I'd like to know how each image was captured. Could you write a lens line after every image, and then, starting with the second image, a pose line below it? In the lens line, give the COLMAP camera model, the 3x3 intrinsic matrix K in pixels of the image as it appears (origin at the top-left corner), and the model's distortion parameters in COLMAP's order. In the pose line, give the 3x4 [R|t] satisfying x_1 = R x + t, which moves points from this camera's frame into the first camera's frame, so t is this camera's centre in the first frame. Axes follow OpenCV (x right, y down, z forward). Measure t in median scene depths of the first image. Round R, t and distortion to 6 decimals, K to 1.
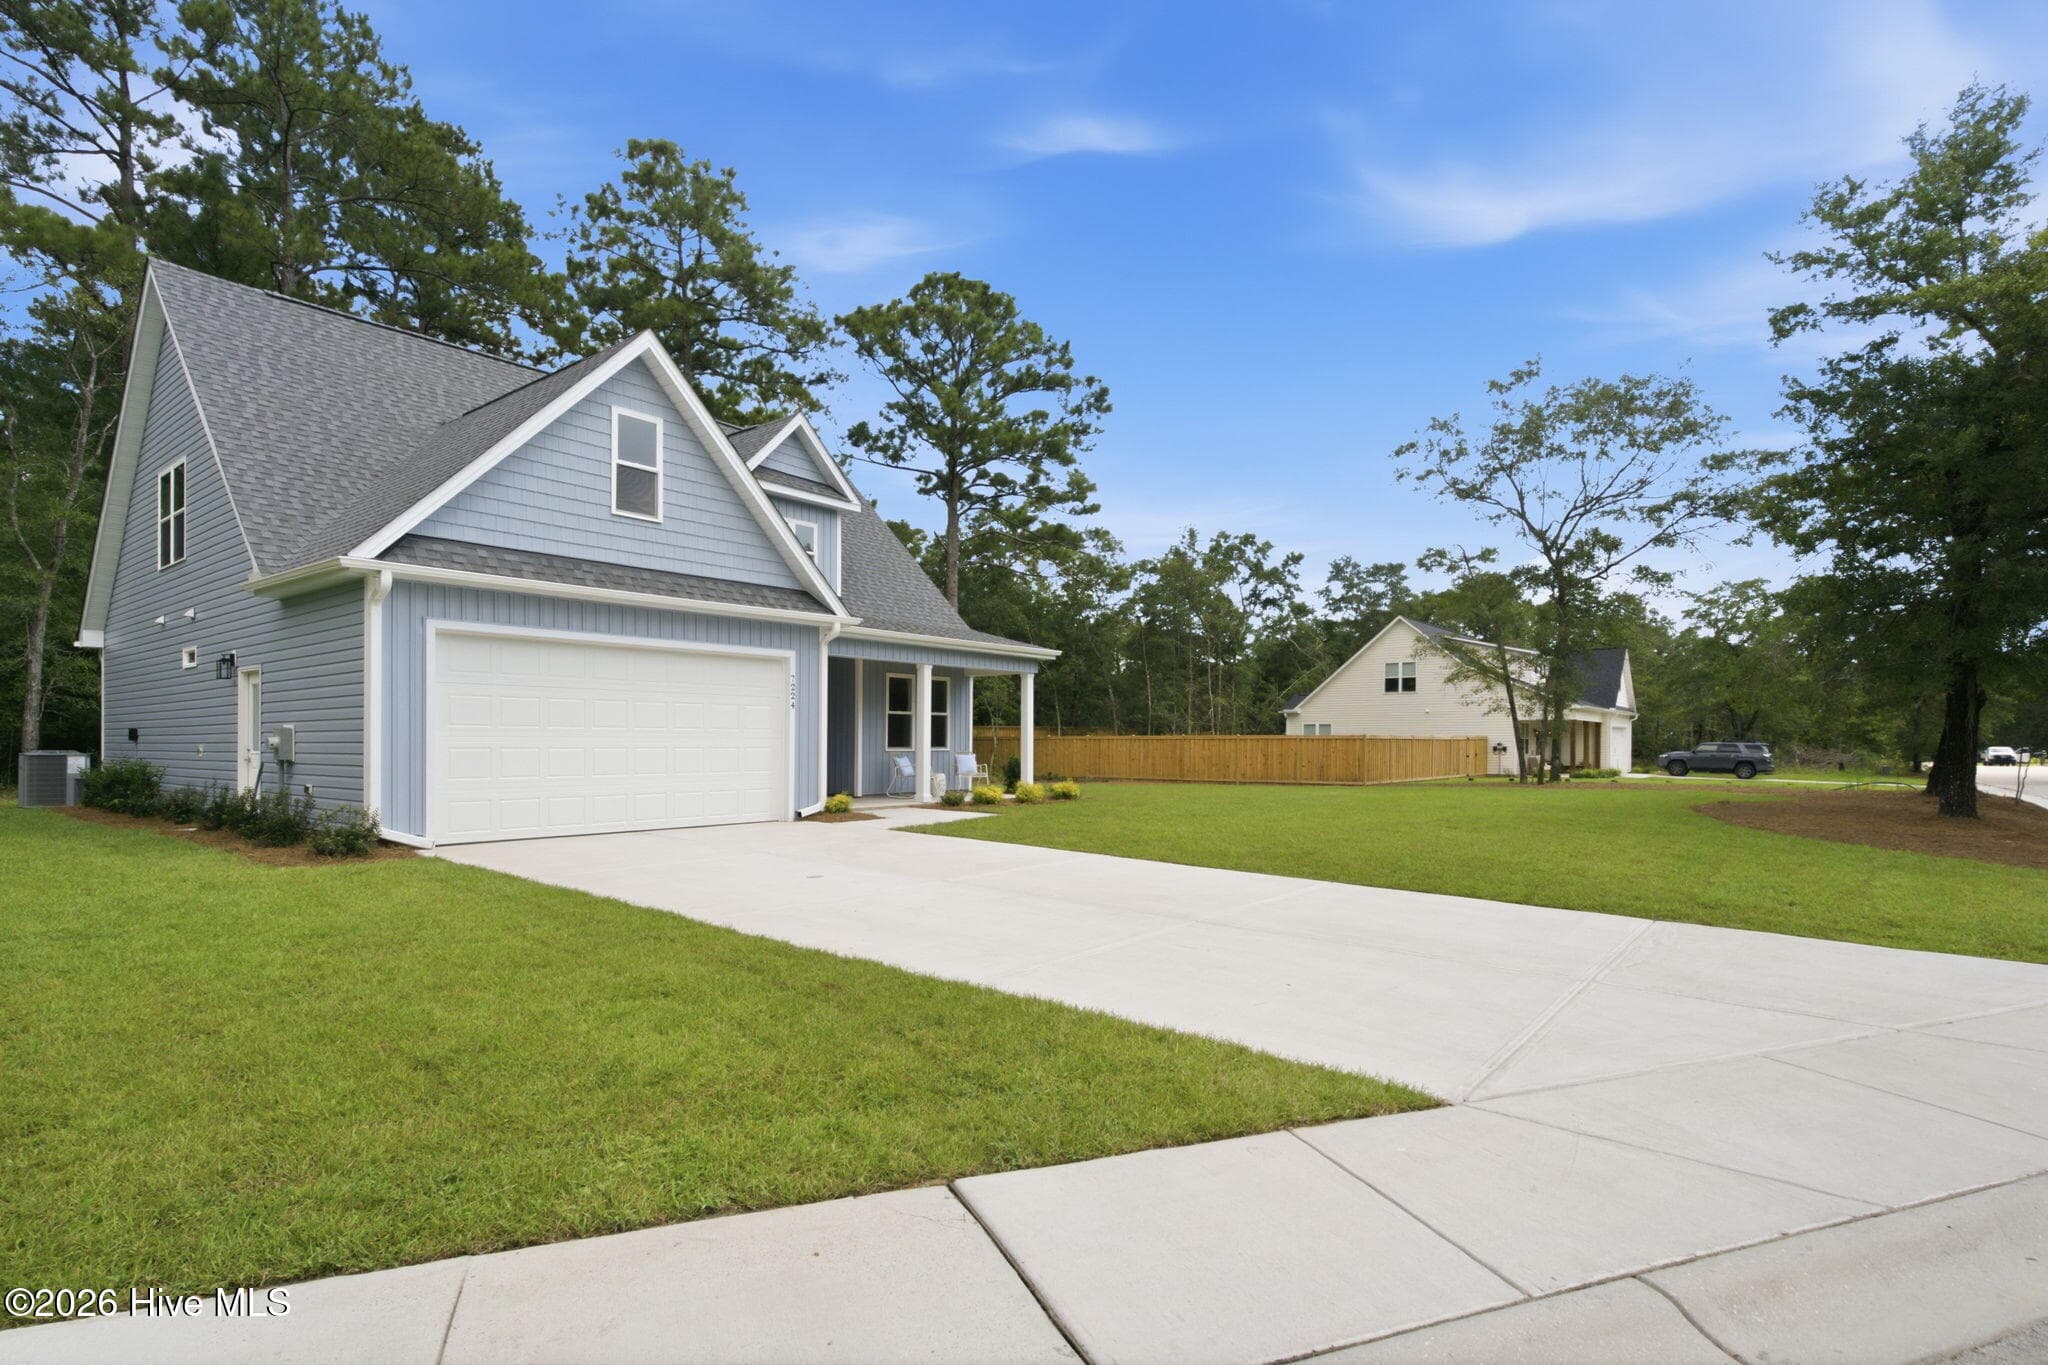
lens RADIAL K [[1022.6, 0, 1114.9], [0, 1022.6, 754.6], [0, 0, 1]] dist [-0.012396, 0.002259]
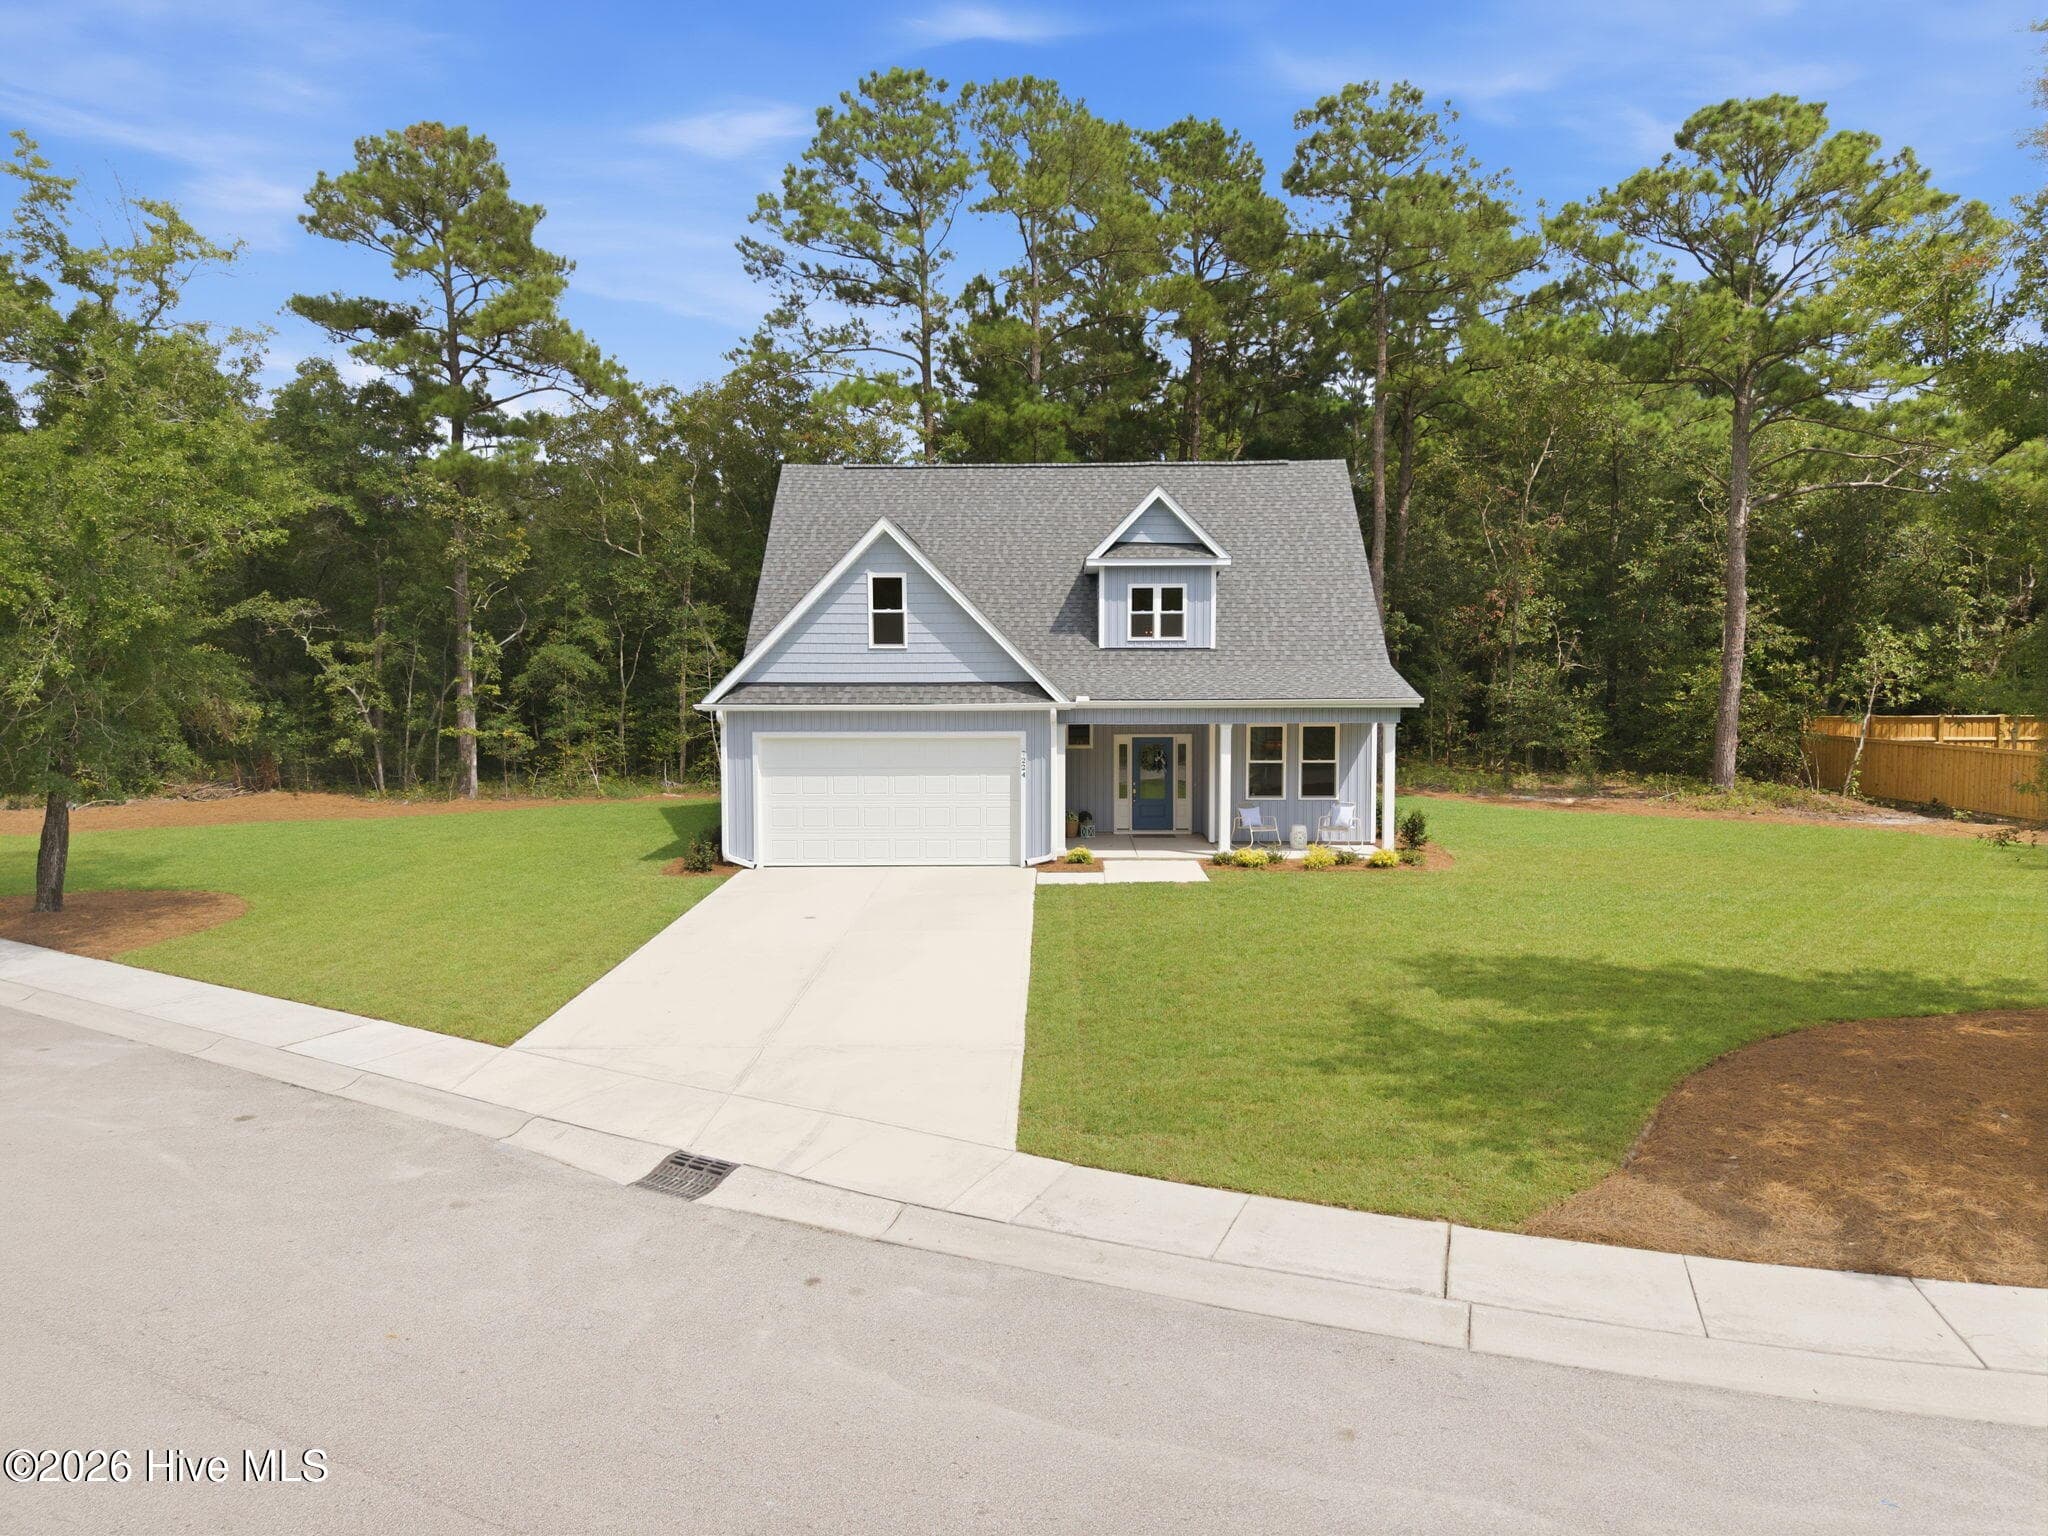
lens RADIAL K [[1442.0, 0, 1045.5], [0, 1442.0, 802.6], [0, 0, 1]] dist [0.018147, -0.017520]
pose [[0.580389, 0.074371, -0.810936, 1.229079], [-0.011575, 0.996474, 0.083102, -0.177654], [0.814257, -0.038845, 0.579203, 0.011778]]
